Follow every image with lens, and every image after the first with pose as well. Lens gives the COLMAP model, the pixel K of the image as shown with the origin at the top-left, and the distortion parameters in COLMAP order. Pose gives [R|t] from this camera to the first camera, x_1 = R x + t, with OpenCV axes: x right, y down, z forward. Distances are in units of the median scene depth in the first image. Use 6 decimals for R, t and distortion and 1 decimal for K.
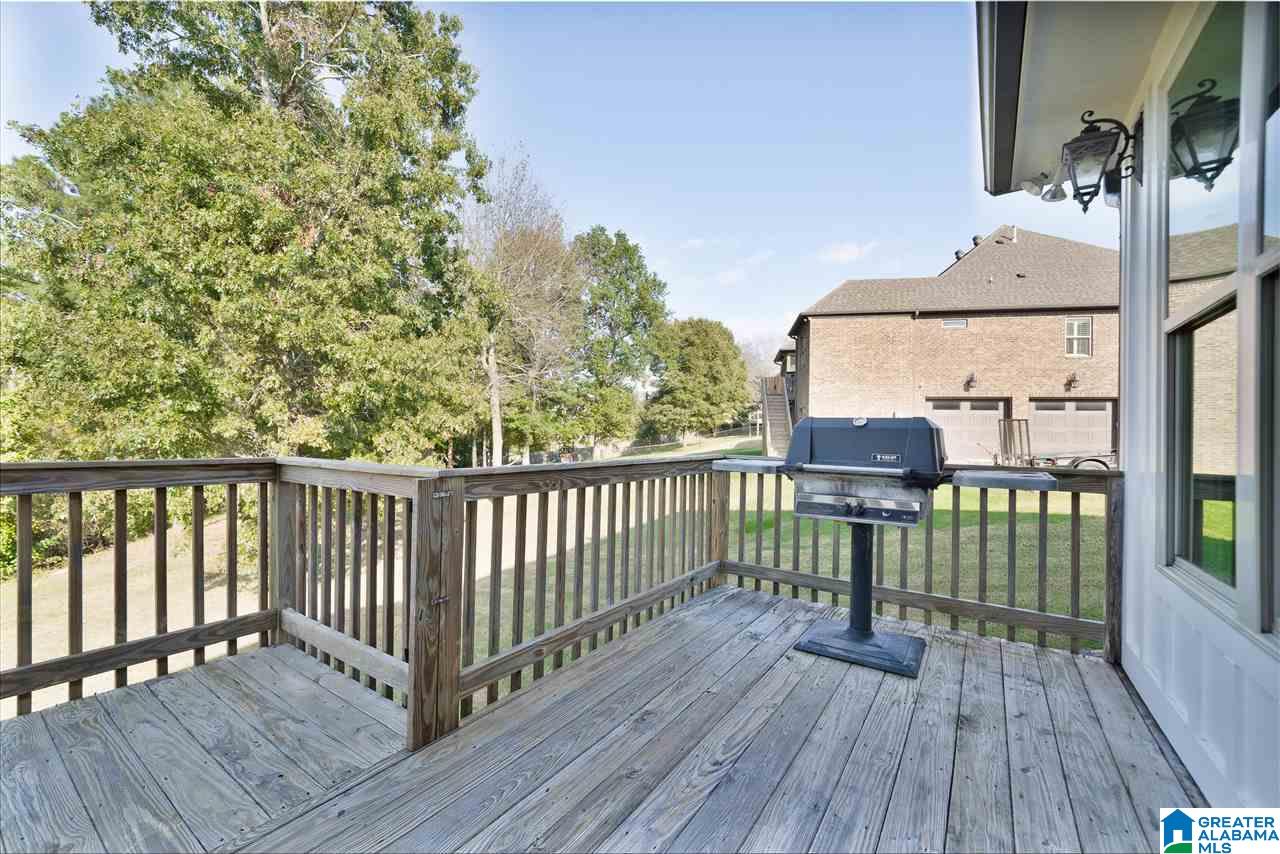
lens RADIAL K [[525.3, 0, 637.2], [0, 525.3, 434.2], [0, 0, 1]] dist [0.000982, 0.000022]
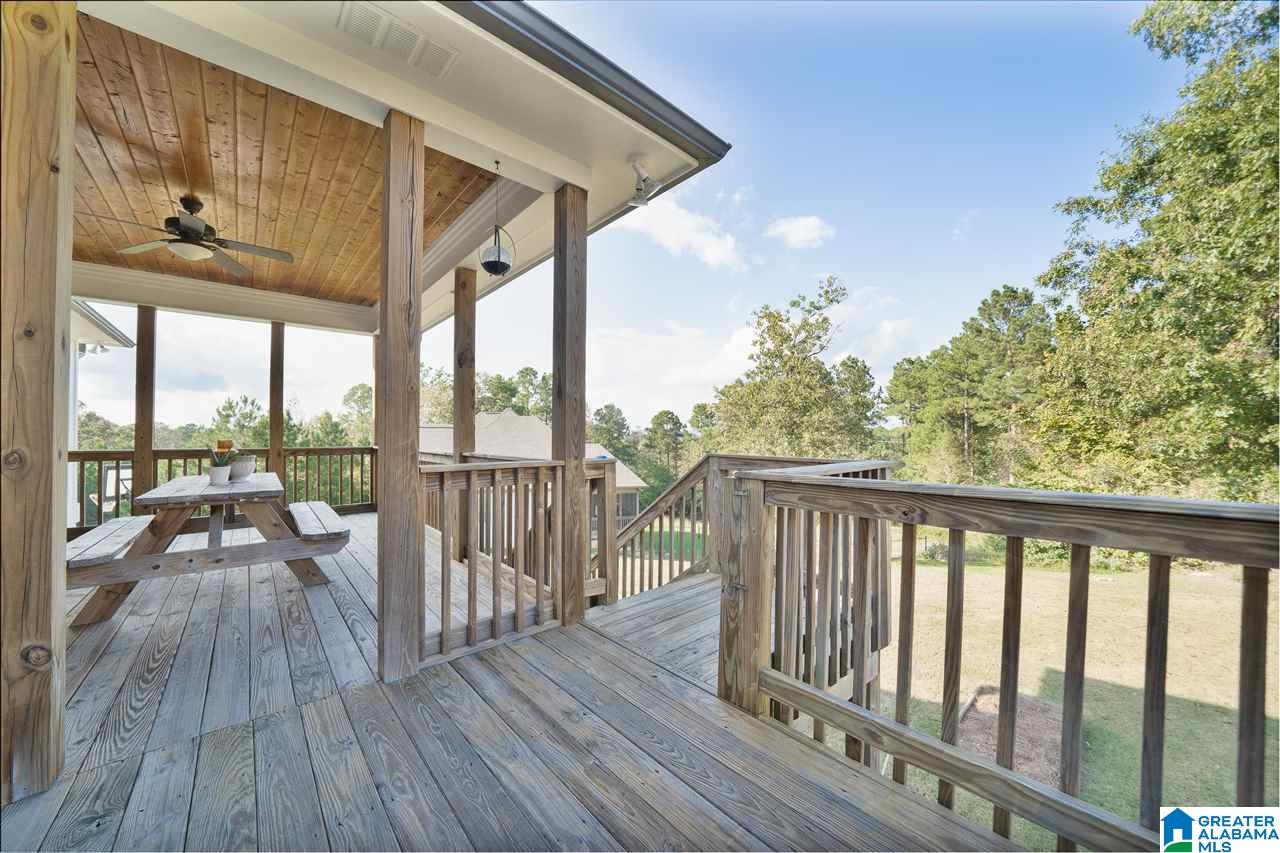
lens RADIAL K [[457.1, 0, 634.6], [0, 457.1, 435.3], [0, 0, 1]] dist [-0.001823, -0.000091]
pose [[-0.225666, -0.010665, -0.974146, 0.651947], [-0.005791, 0.999937, -0.009606, -0.000474], [0.974187, 0.003474, -0.225714, 1.003017]]
